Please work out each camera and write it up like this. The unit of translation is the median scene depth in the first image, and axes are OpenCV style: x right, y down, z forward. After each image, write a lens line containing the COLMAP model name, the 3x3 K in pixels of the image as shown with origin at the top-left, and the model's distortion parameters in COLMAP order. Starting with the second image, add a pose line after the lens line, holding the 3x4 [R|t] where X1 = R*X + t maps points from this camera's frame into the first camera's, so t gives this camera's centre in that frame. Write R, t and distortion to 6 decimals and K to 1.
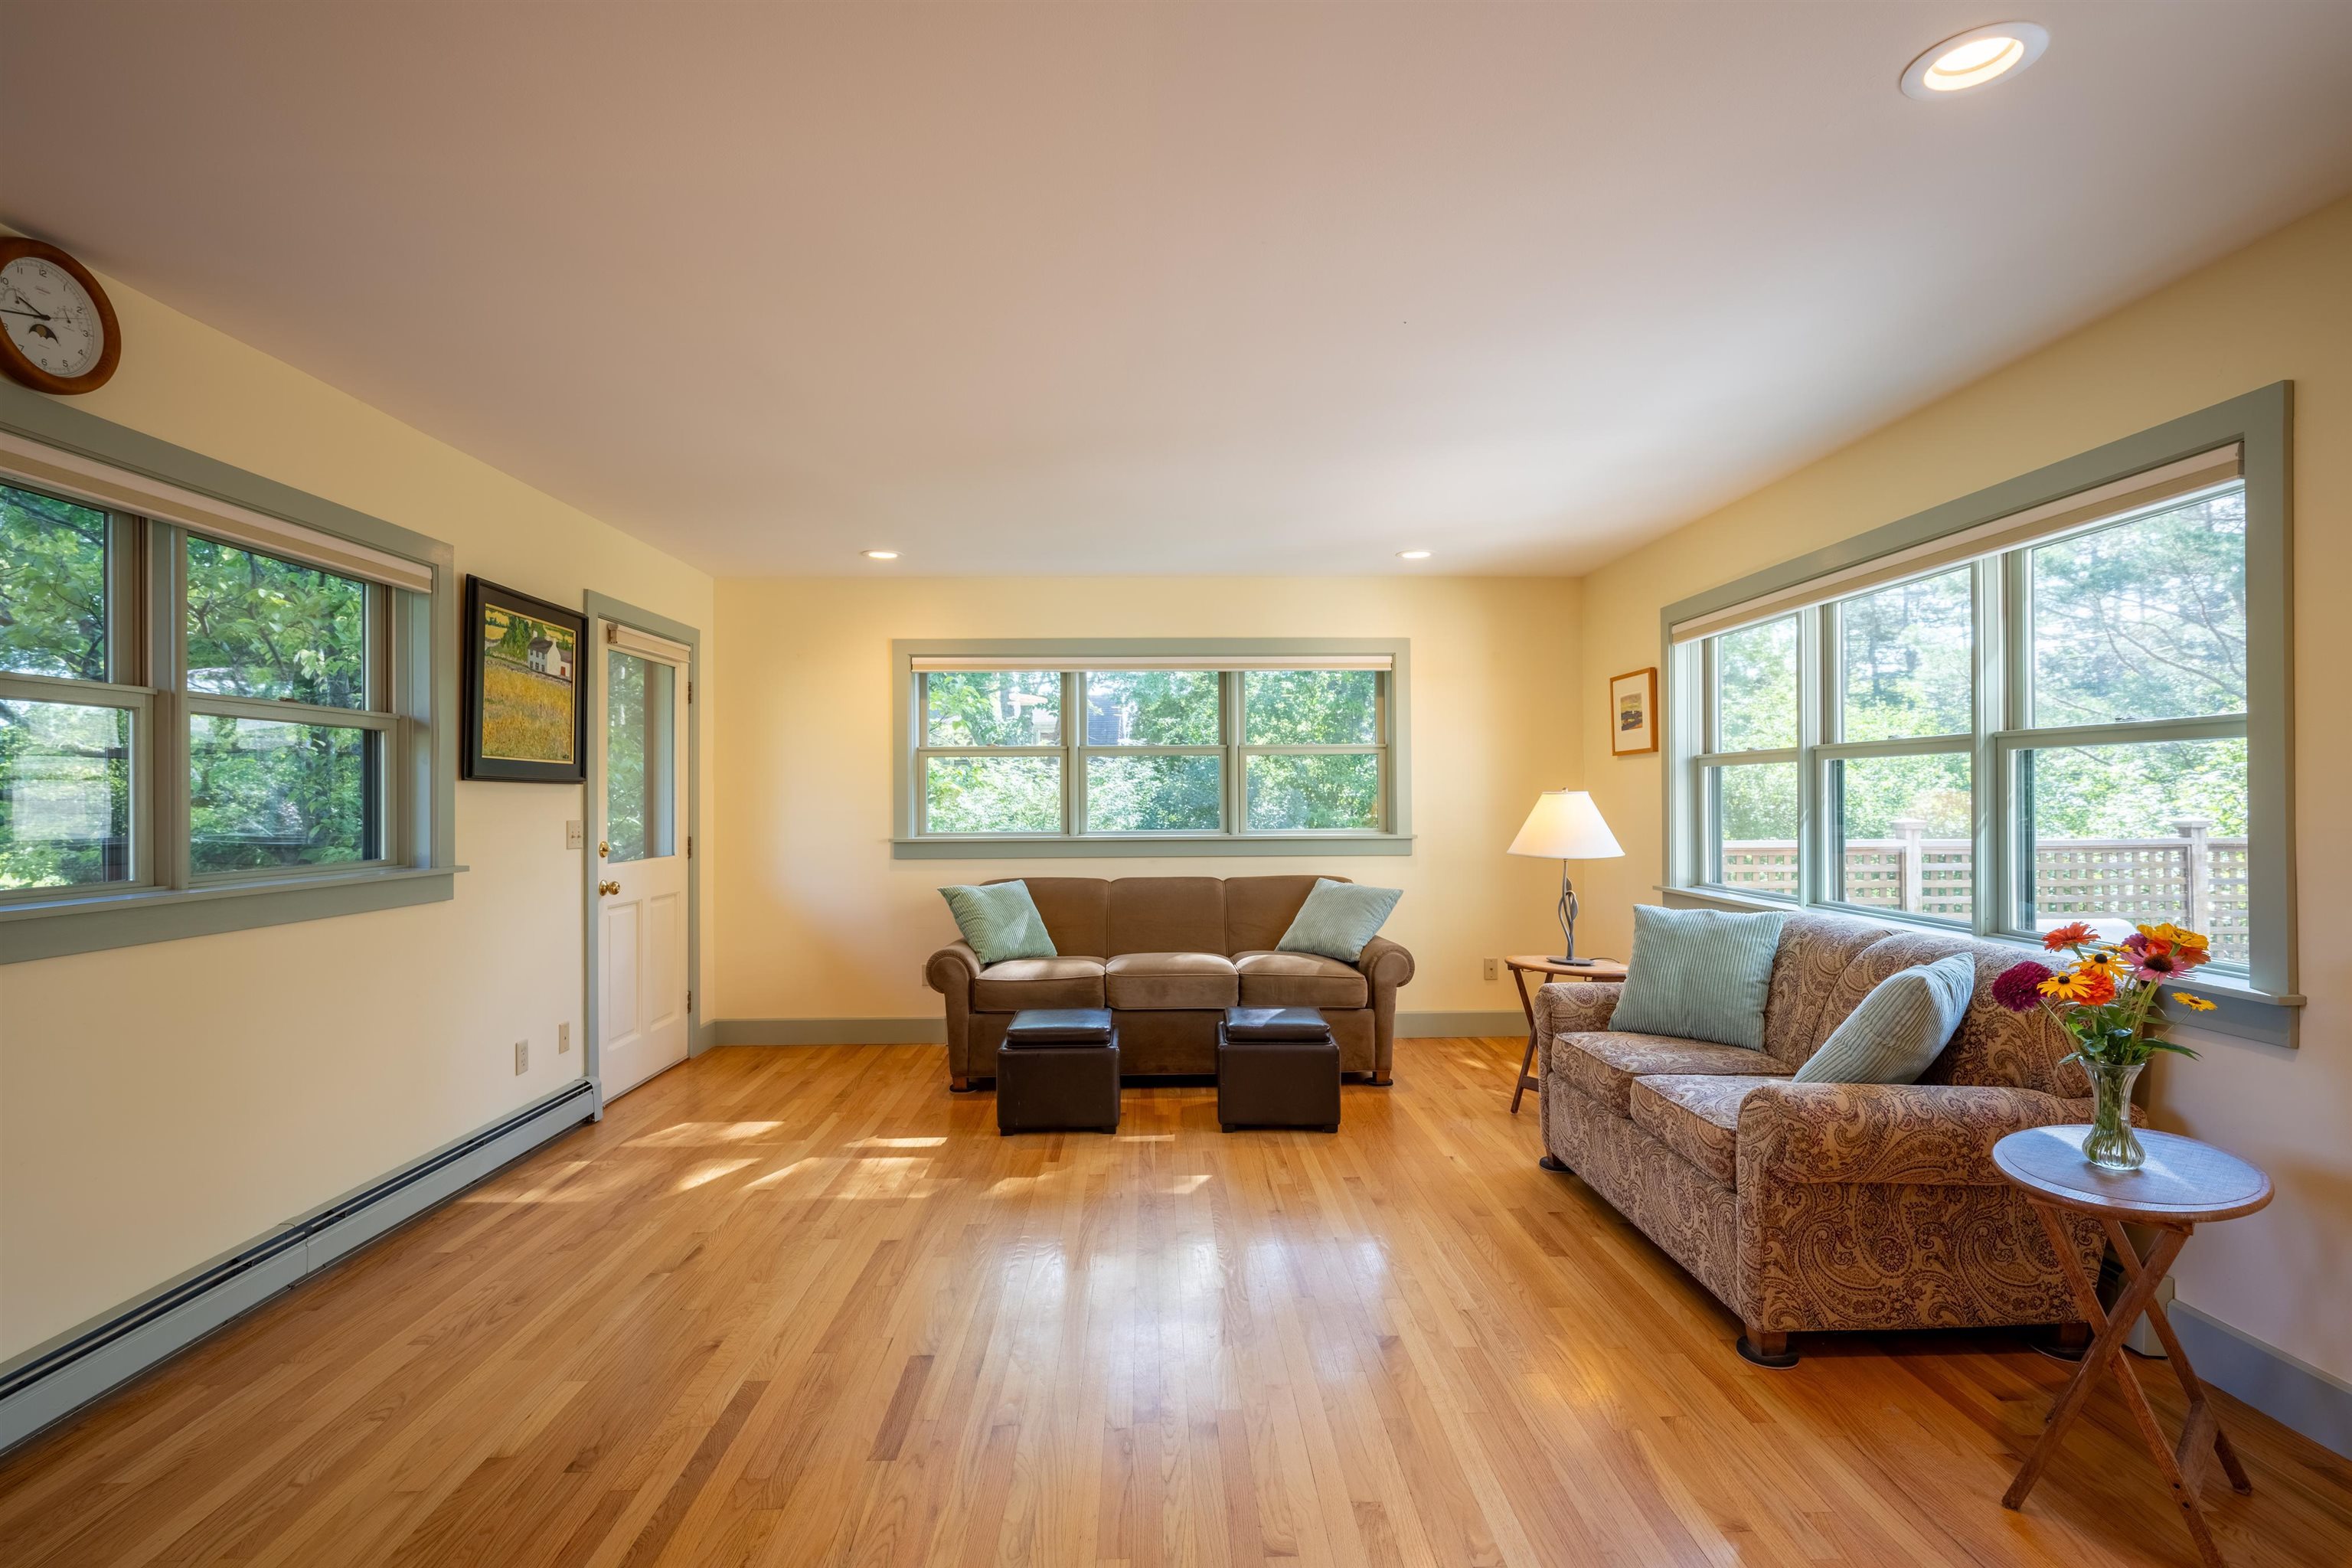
lens RADIAL K [[1098.5, 0, 1194.1], [0, 1098.5, 795.0], [0, 0, 1]] dist [-0.001230, 0.000676]
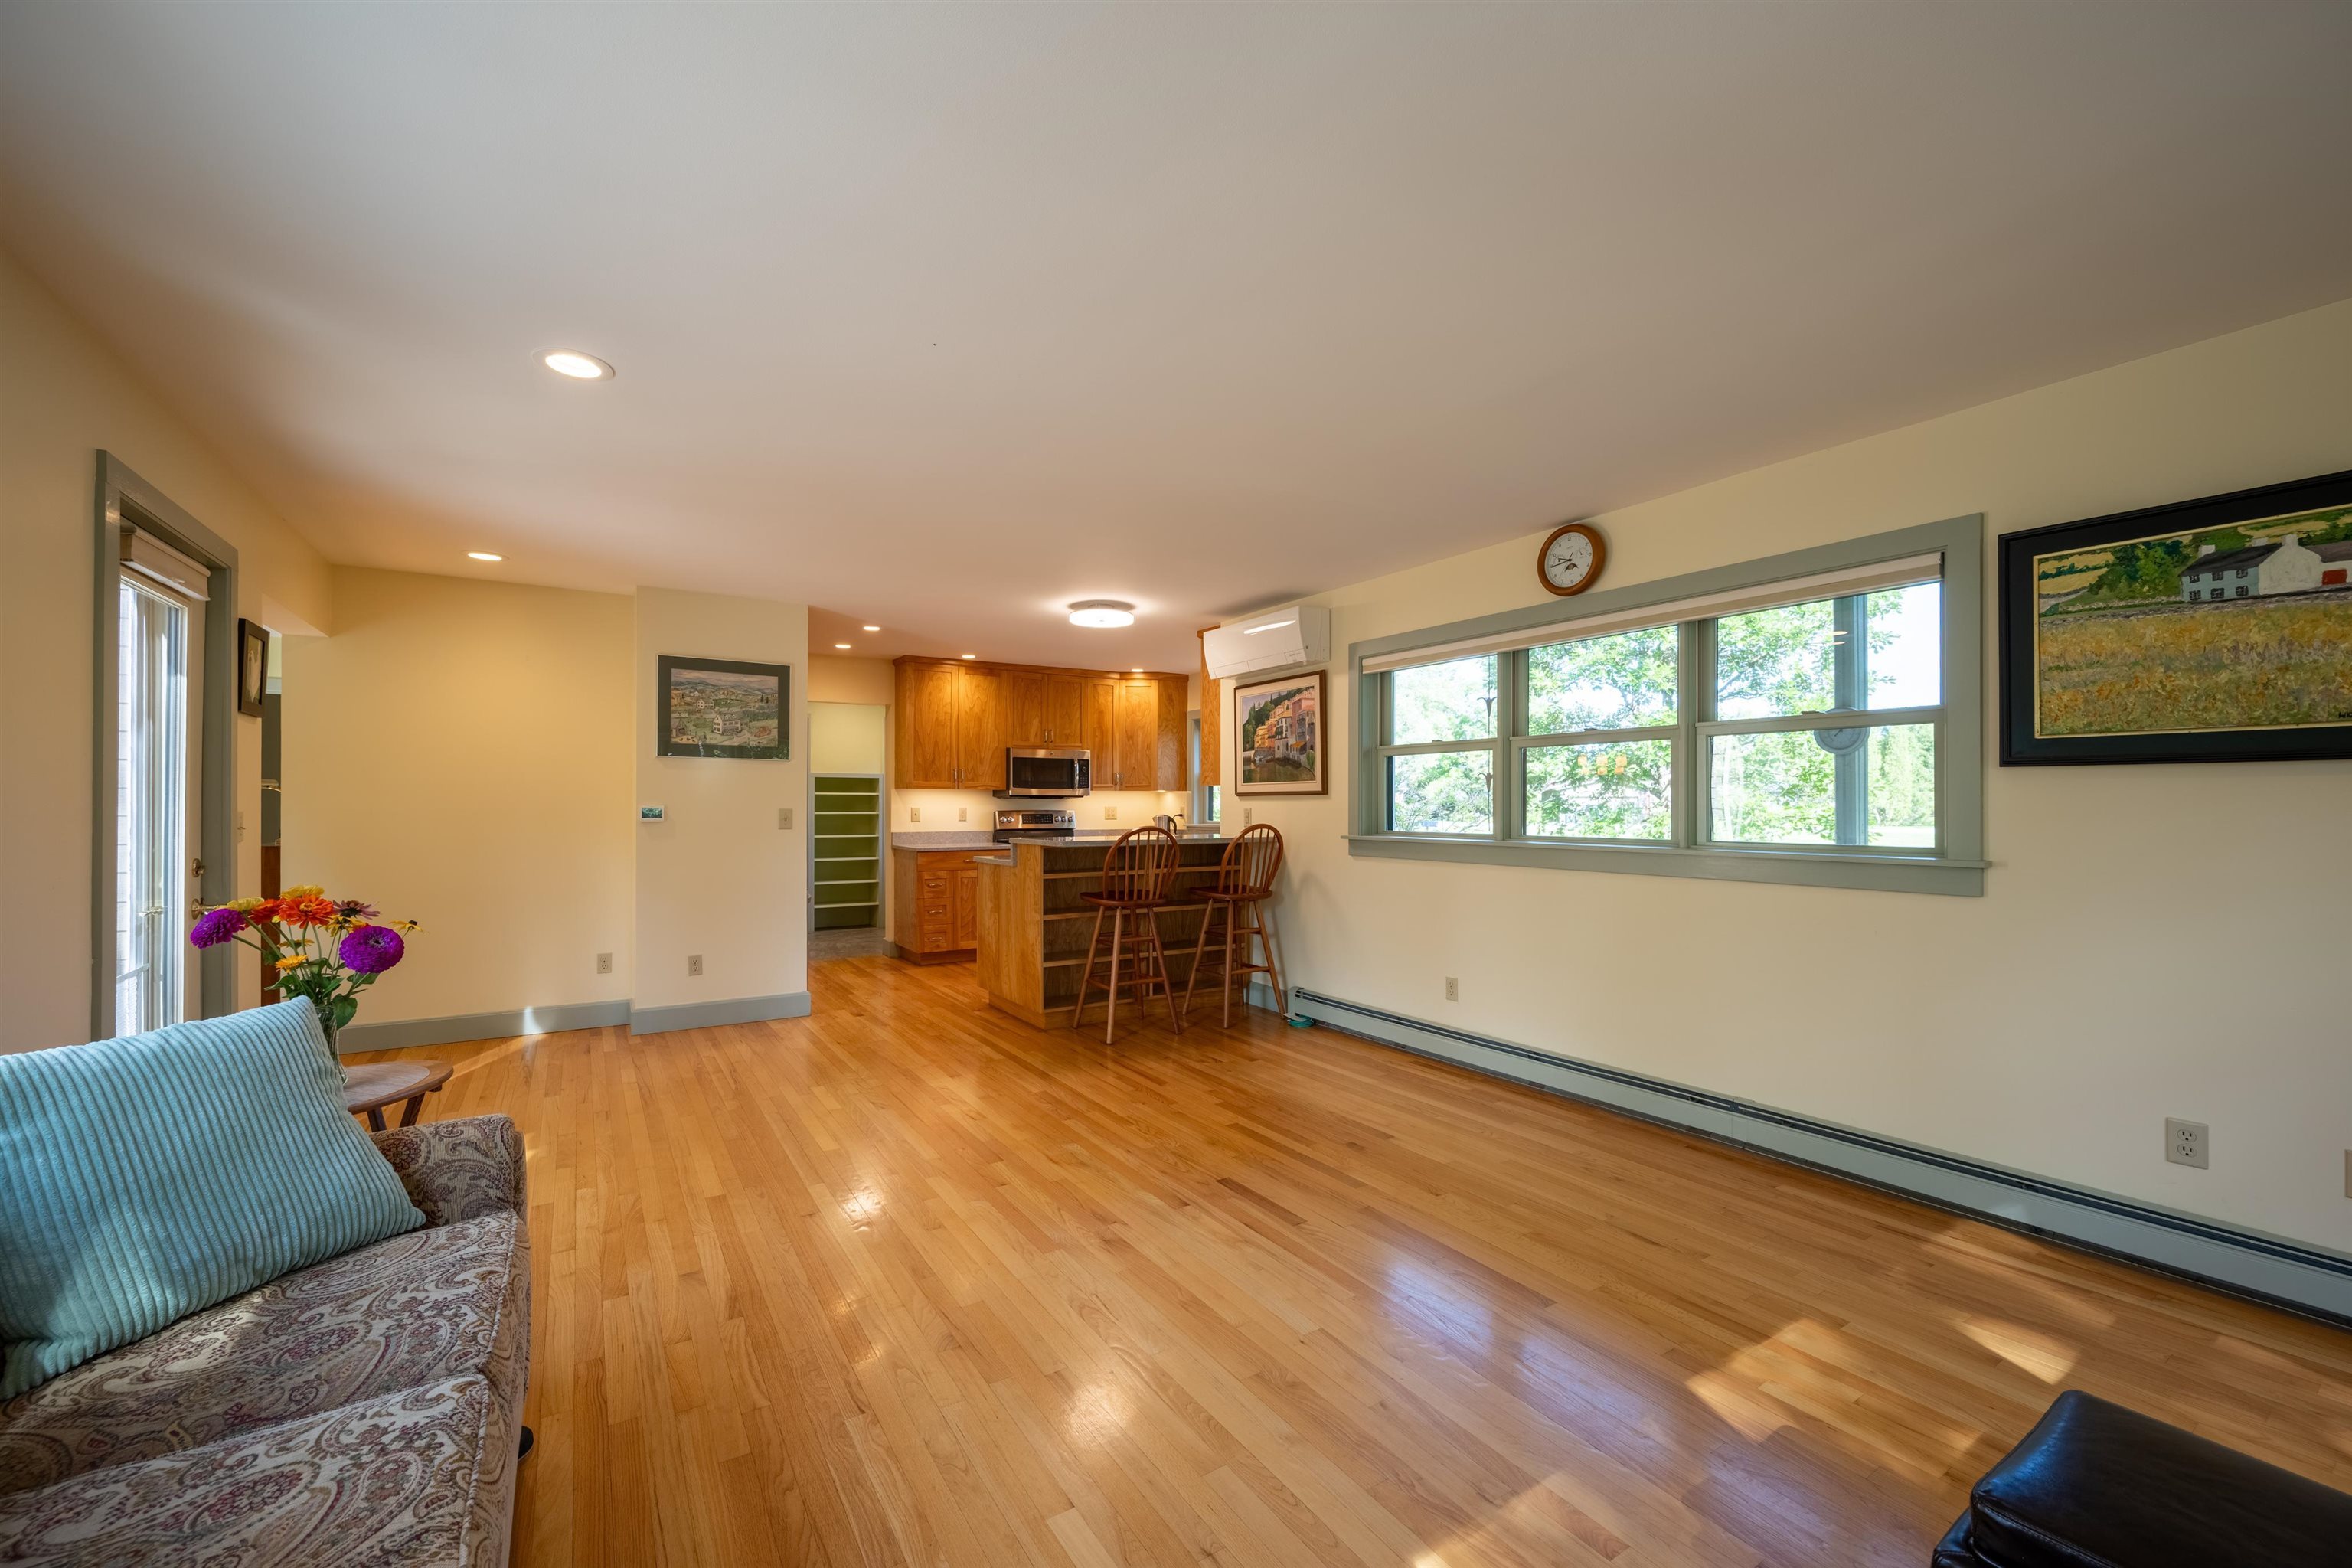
lens RADIAL K [[930.9, 0, 1175.3], [0, 930.9, 813.4], [0, 0, 1]] dist [-0.006141, -0.000347]
pose [[-0.865253, 0.005931, -0.501300, 0.232358], [0.002748, 0.999971, 0.007089, 0.013674], [0.501328, 0.004756, -0.865244, 1.033322]]
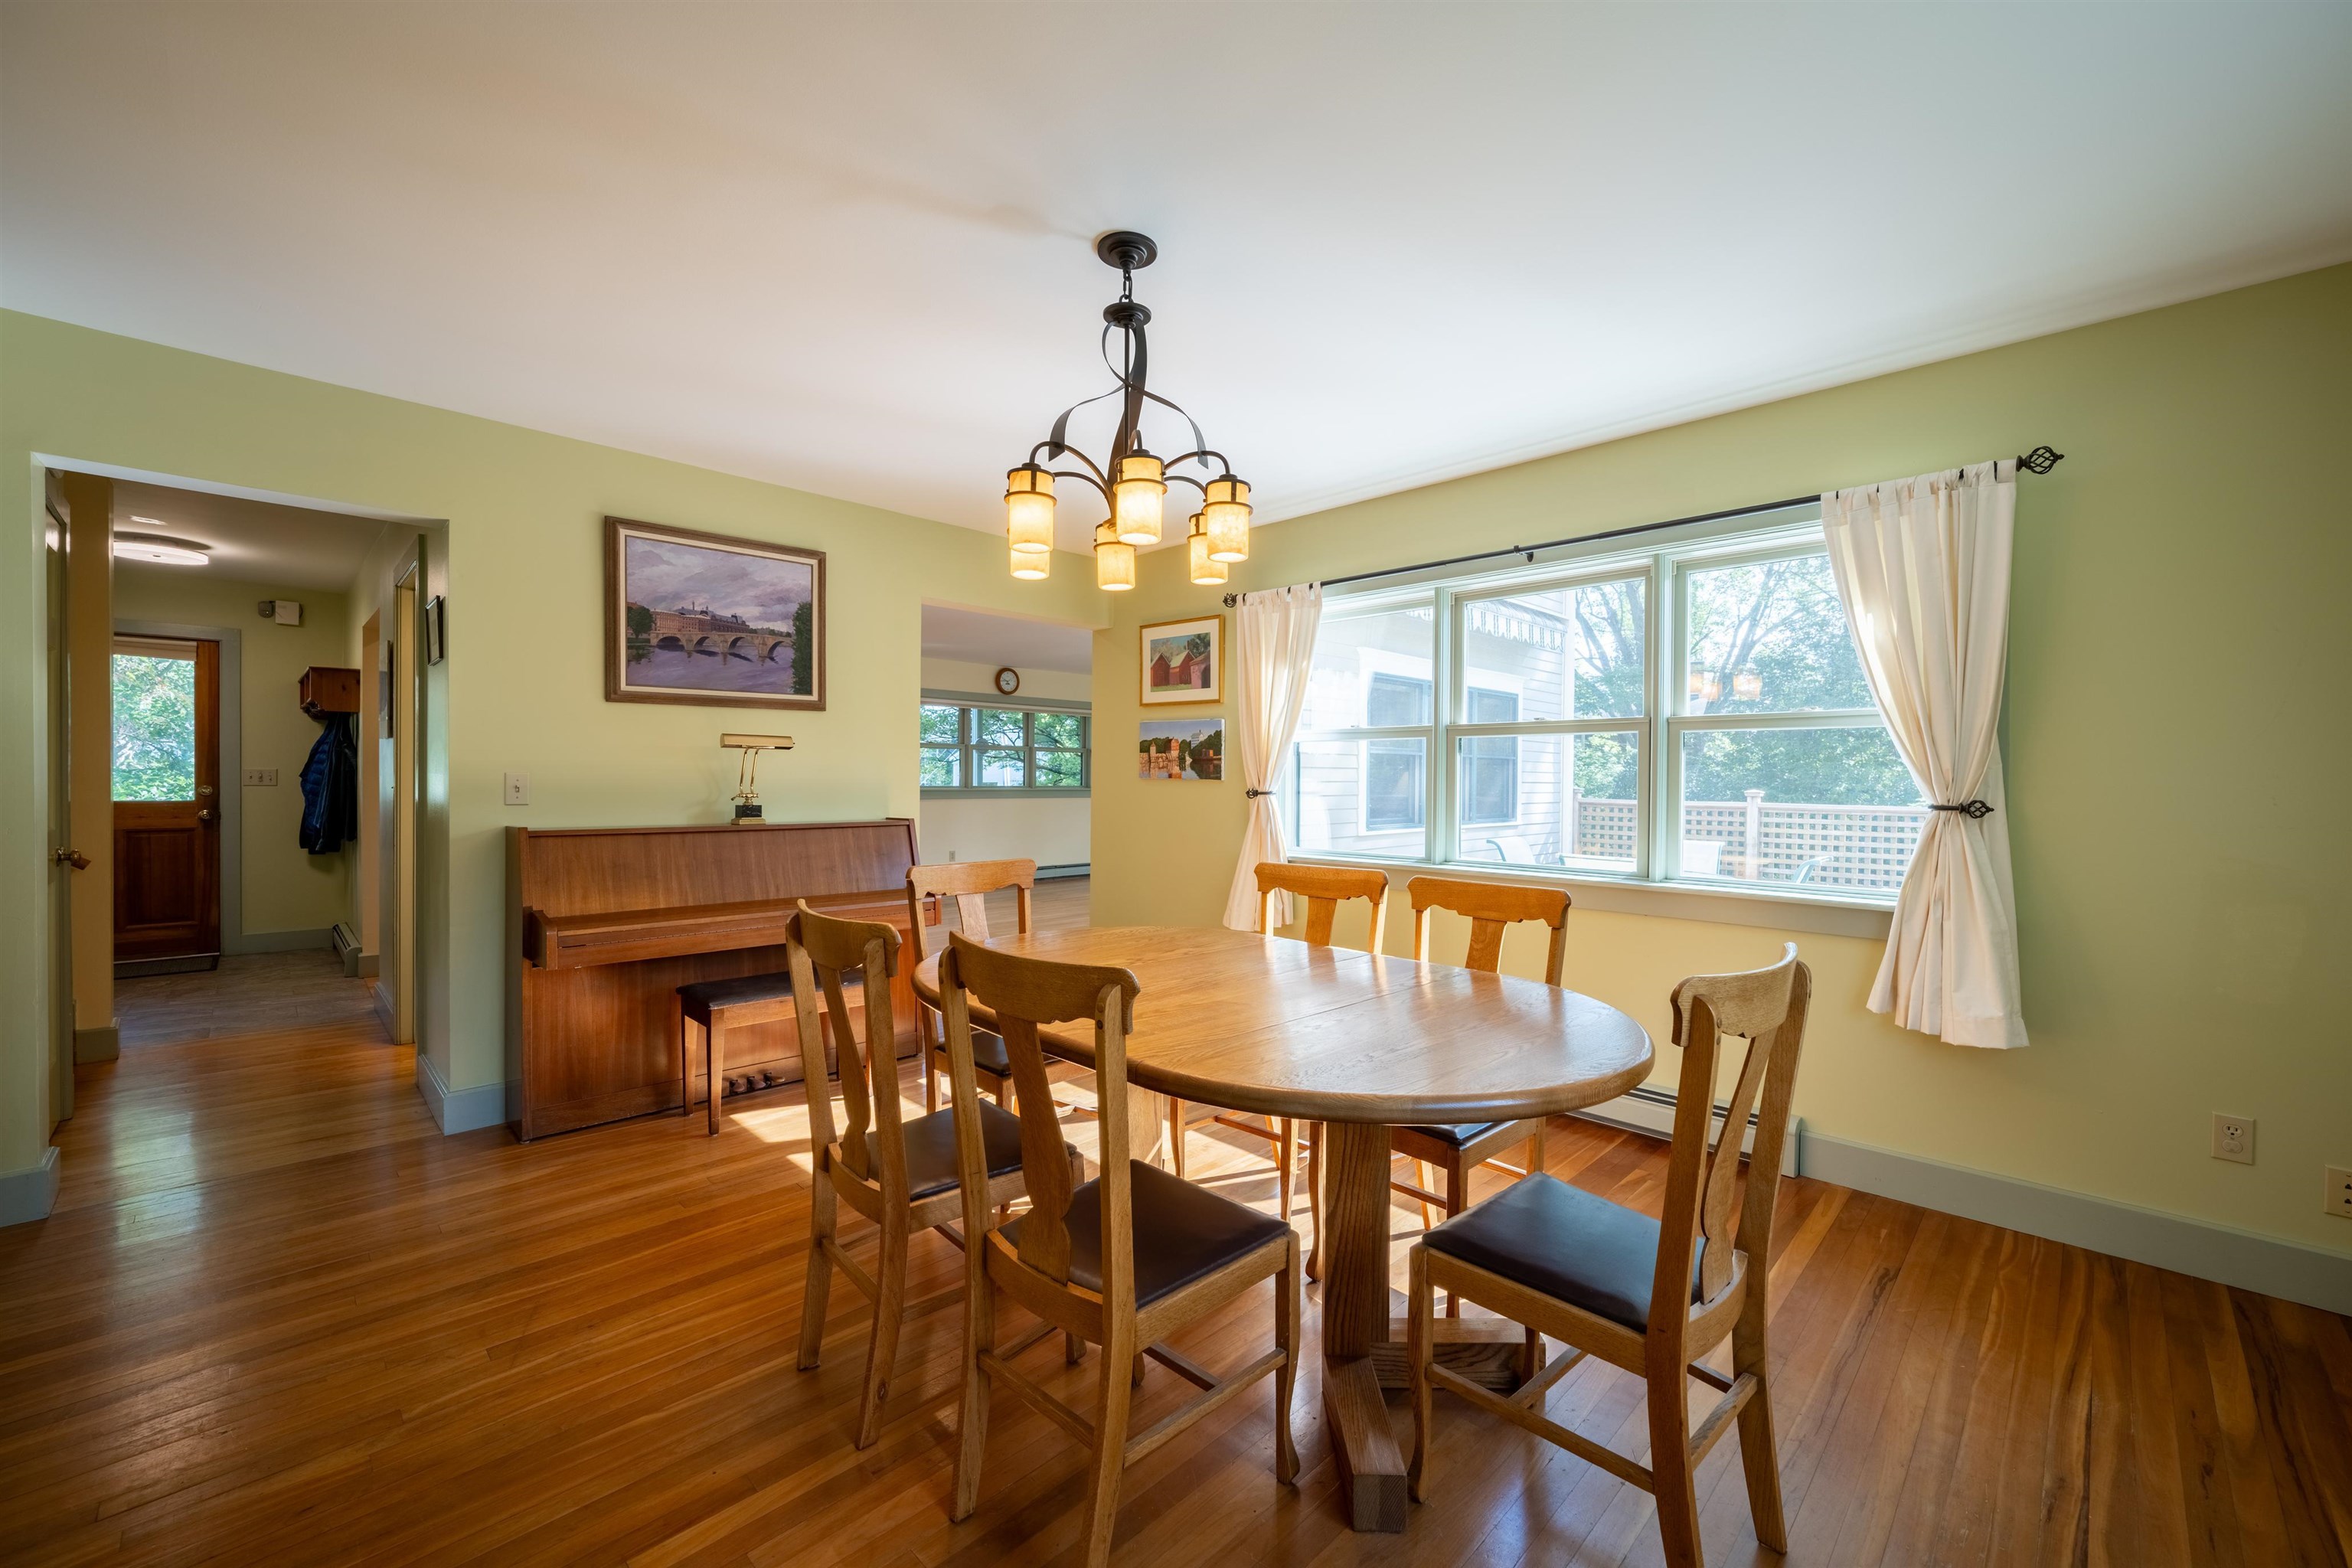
lens RADIAL K [[930.9, 0, 1182.1], [0, 930.9, 785.3], [0, 0, 1]] dist [-0.006141, -0.000347]
pose [[0.690475, 0.015672, -0.723187, 1.415724], [-0.008718, 0.999873, 0.013345, 0.007456], [0.723304, -0.002910, 0.690524, -0.768813]]
